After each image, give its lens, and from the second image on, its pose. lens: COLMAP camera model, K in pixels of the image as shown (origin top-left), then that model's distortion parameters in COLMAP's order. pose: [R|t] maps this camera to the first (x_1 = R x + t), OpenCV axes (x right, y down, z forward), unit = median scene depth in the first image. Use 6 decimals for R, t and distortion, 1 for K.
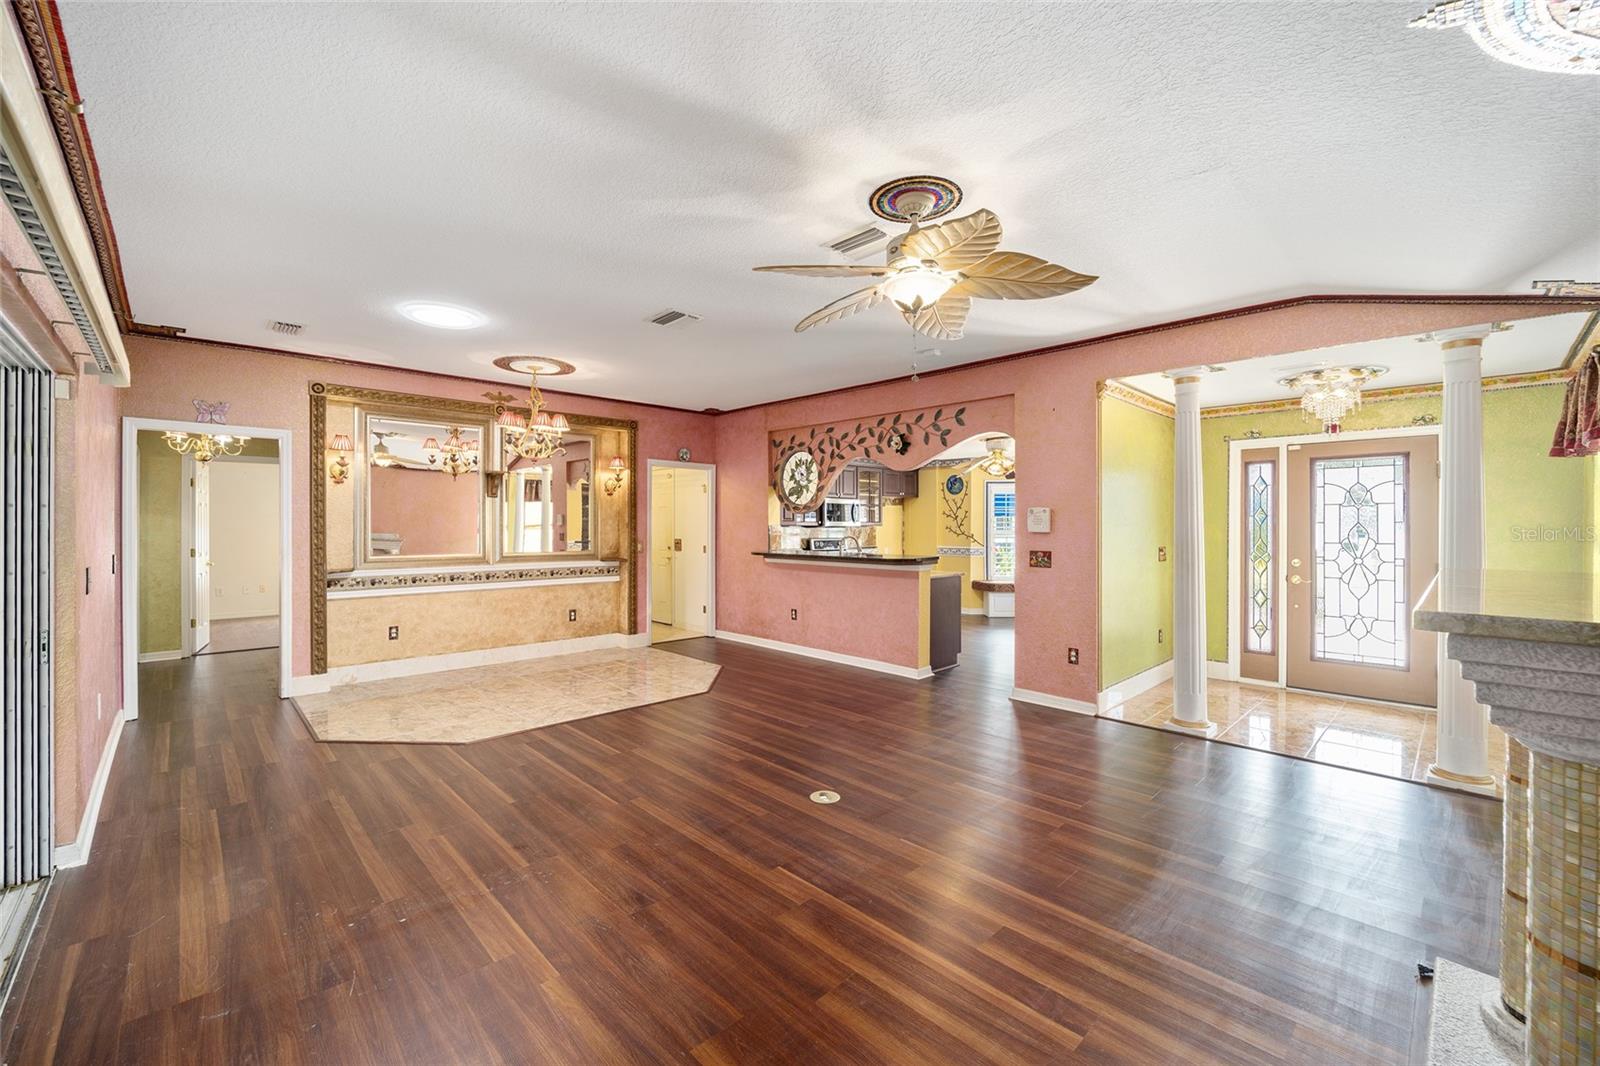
lens RADIAL K [[648.6, 0, 796.2], [0, 648.6, 526.1], [0, 0, 1]] dist [-0.015036, 0.002400]
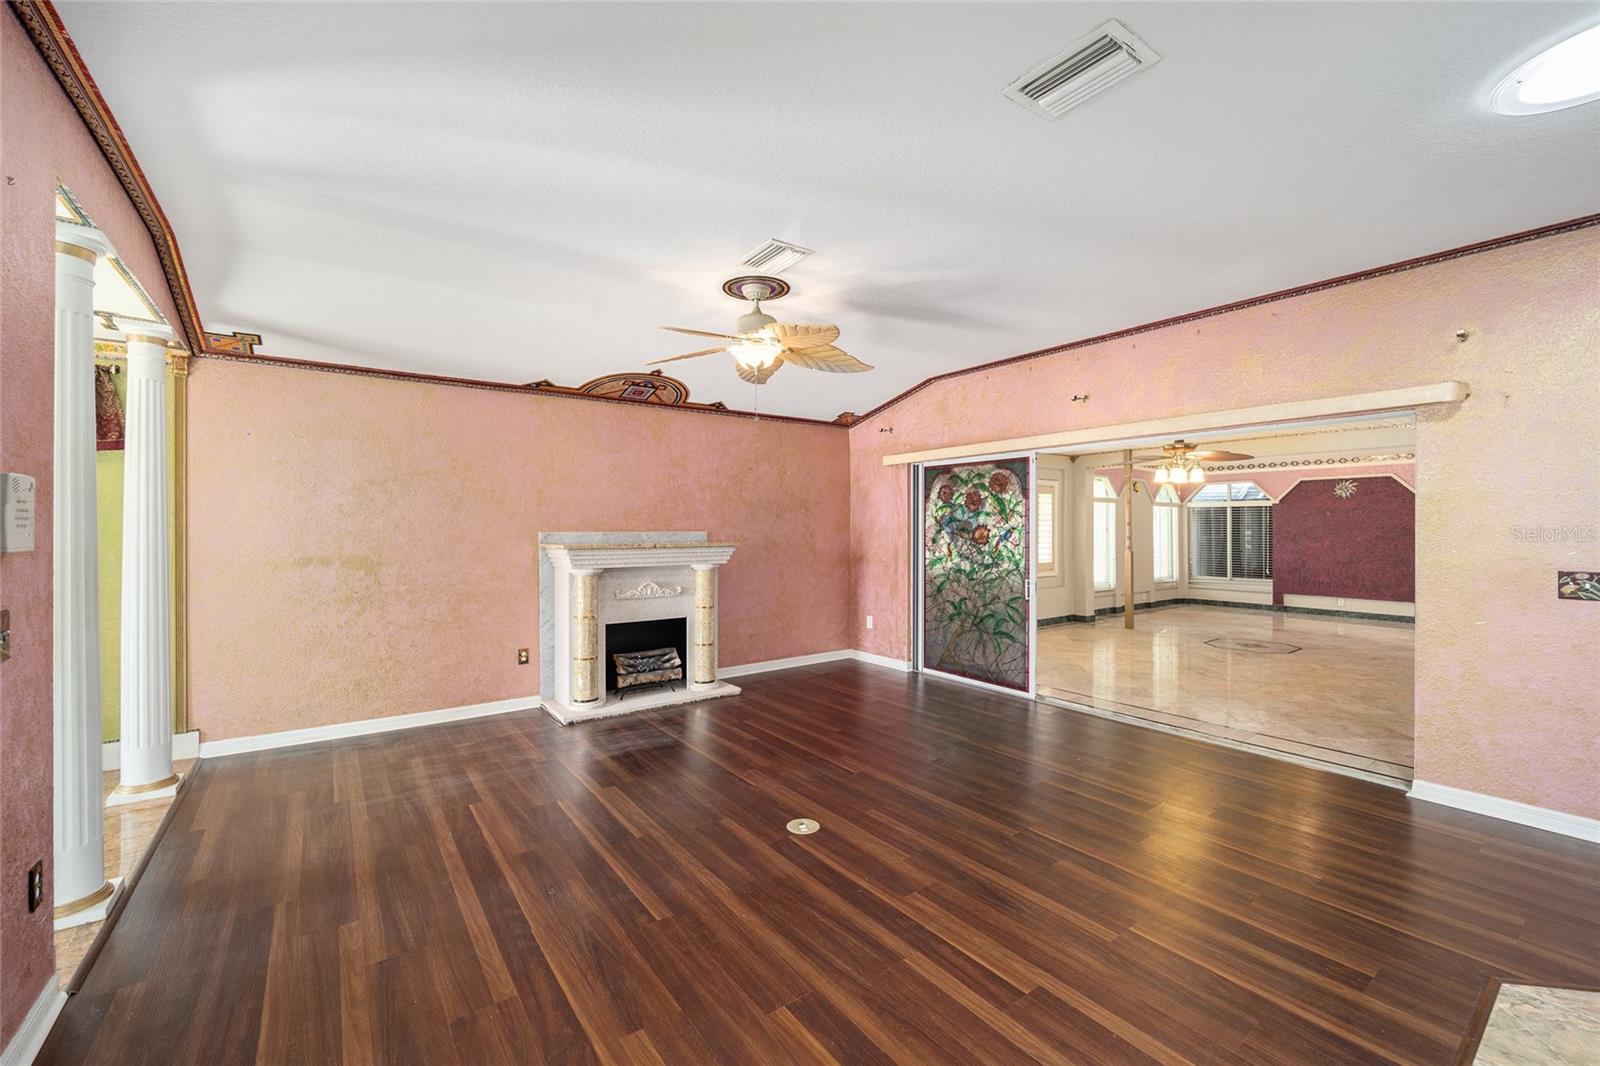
lens RADIAL K [[648.6, 0, 791.9], [0, 648.6, 526.6], [0, 0, 1]] dist [-0.015036, 0.002400]
pose [[-0.990674, -0.000858, 0.136250, -0.036675], [-0.000263, 0.999990, 0.004384, -0.004176], [-0.136252, 0.004307, -0.990665, 1.094908]]
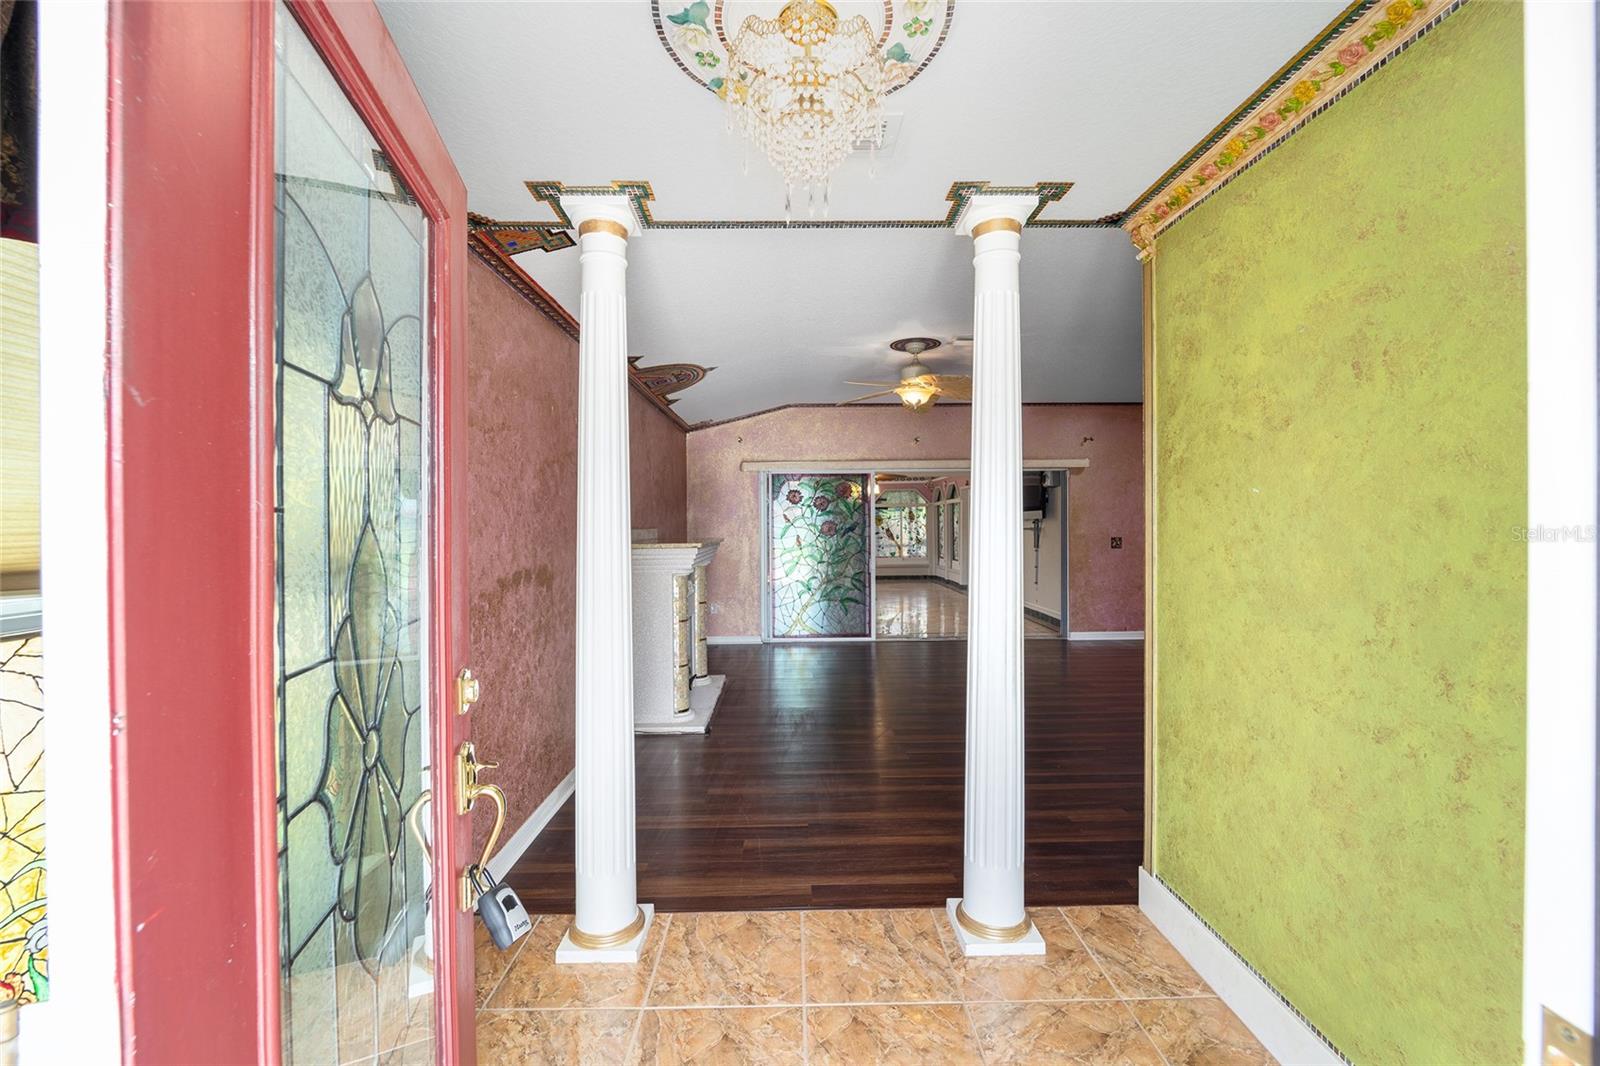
lens RADIAL K [[648.6, 0, 796.3], [0, 648.6, 523.3], [0, 0, 1]] dist [-0.015036, 0.002400]
pose [[-0.681951, 0.005336, -0.731378, 0.825482], [0.003797, 0.999986, 0.003755, -0.003095], [0.731388, -0.000217, -0.681962, 0.939467]]
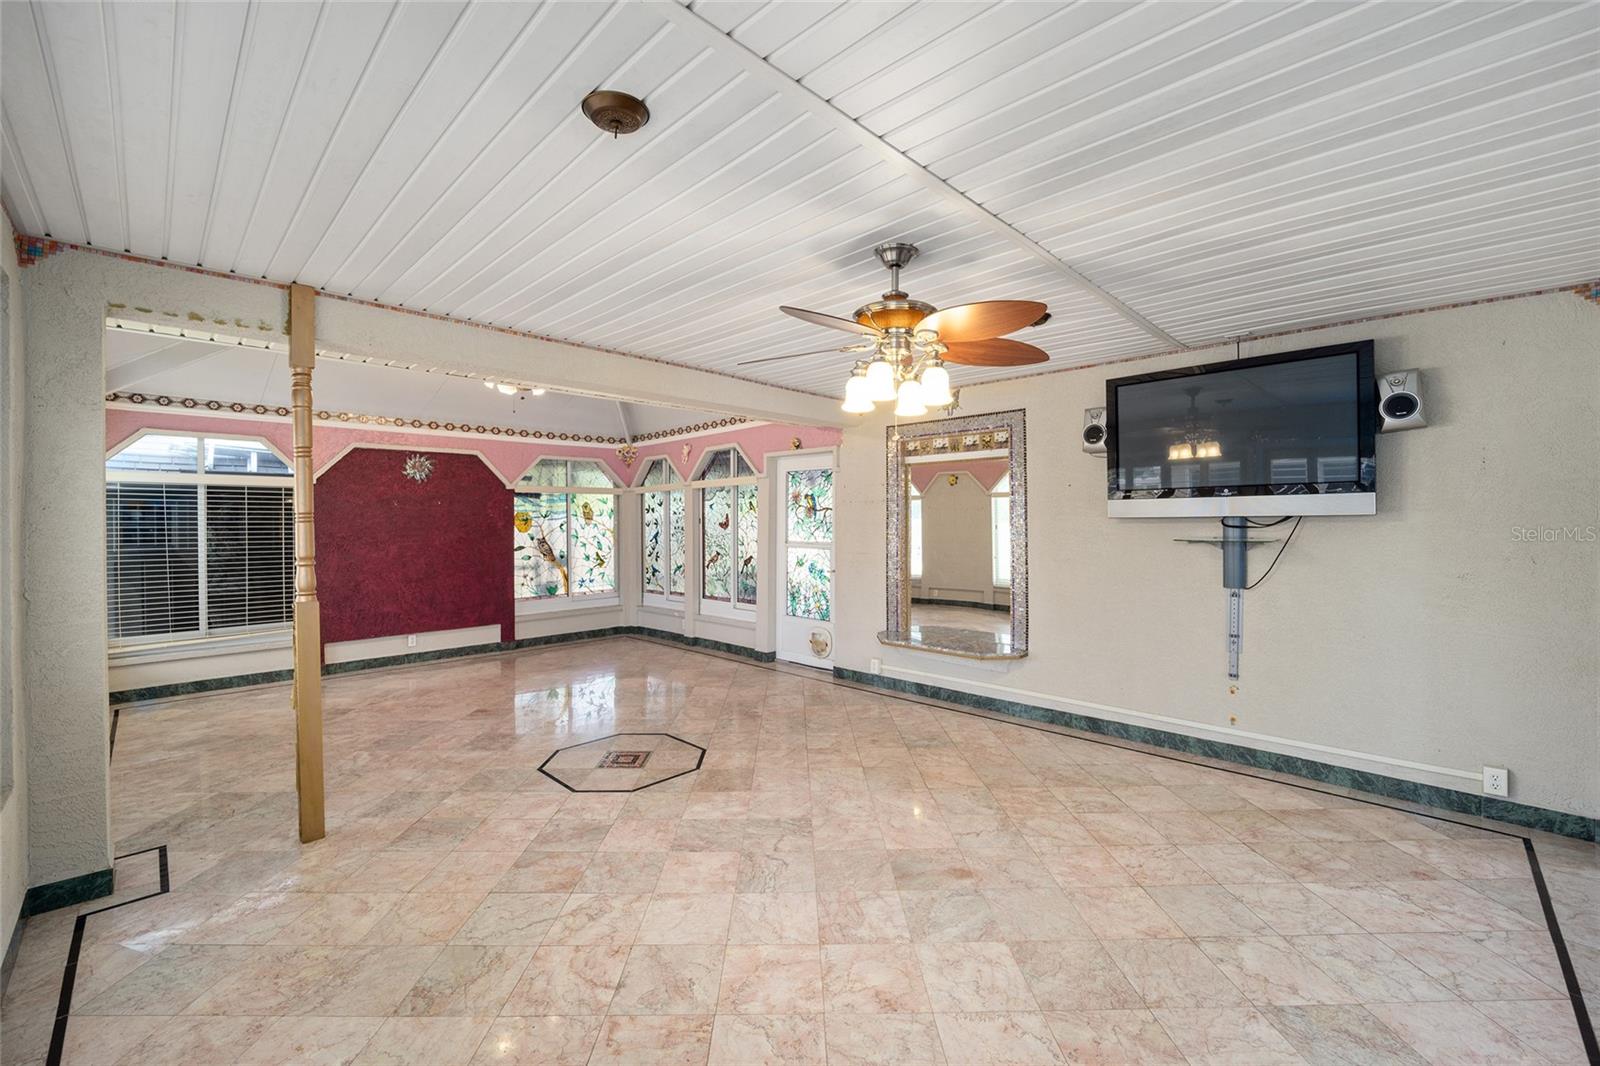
lens RADIAL K [[648.6, 0, 801.6], [0, 648.6, 518.8], [0, 0, 1]] dist [-0.015036, 0.002400]
pose [[0.032891, -0.005908, -0.999441, -0.117261], [0.000576, 0.999982, -0.005893, -0.000050], [0.999459, -0.000382, 0.032894, -0.161909]]
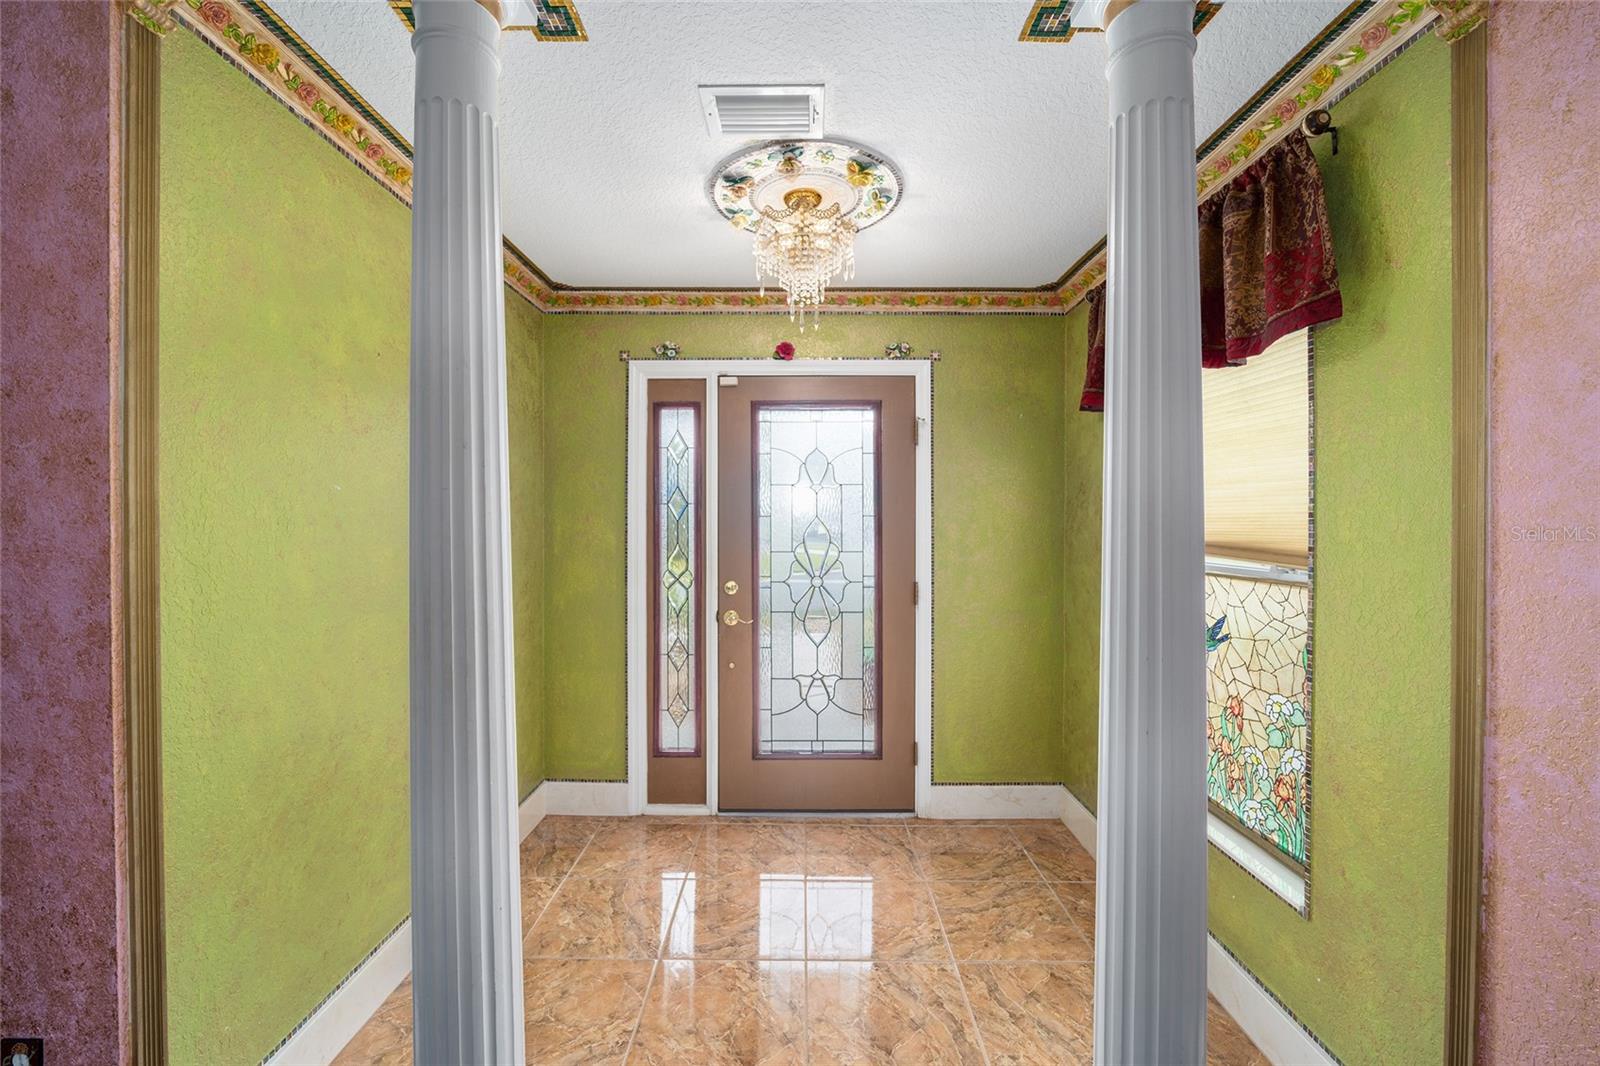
lens RADIAL K [[648.6, 0, 803.5], [0, 648.6, 525.0], [0, 0, 1]] dist [-0.015036, 0.002400]
pose [[0.691381, -0.006105, 0.722464, 0.392308], [0.001523, 0.999974, 0.006992, -0.001332], [-0.722489, -0.003734, 0.691373, 0.535805]]
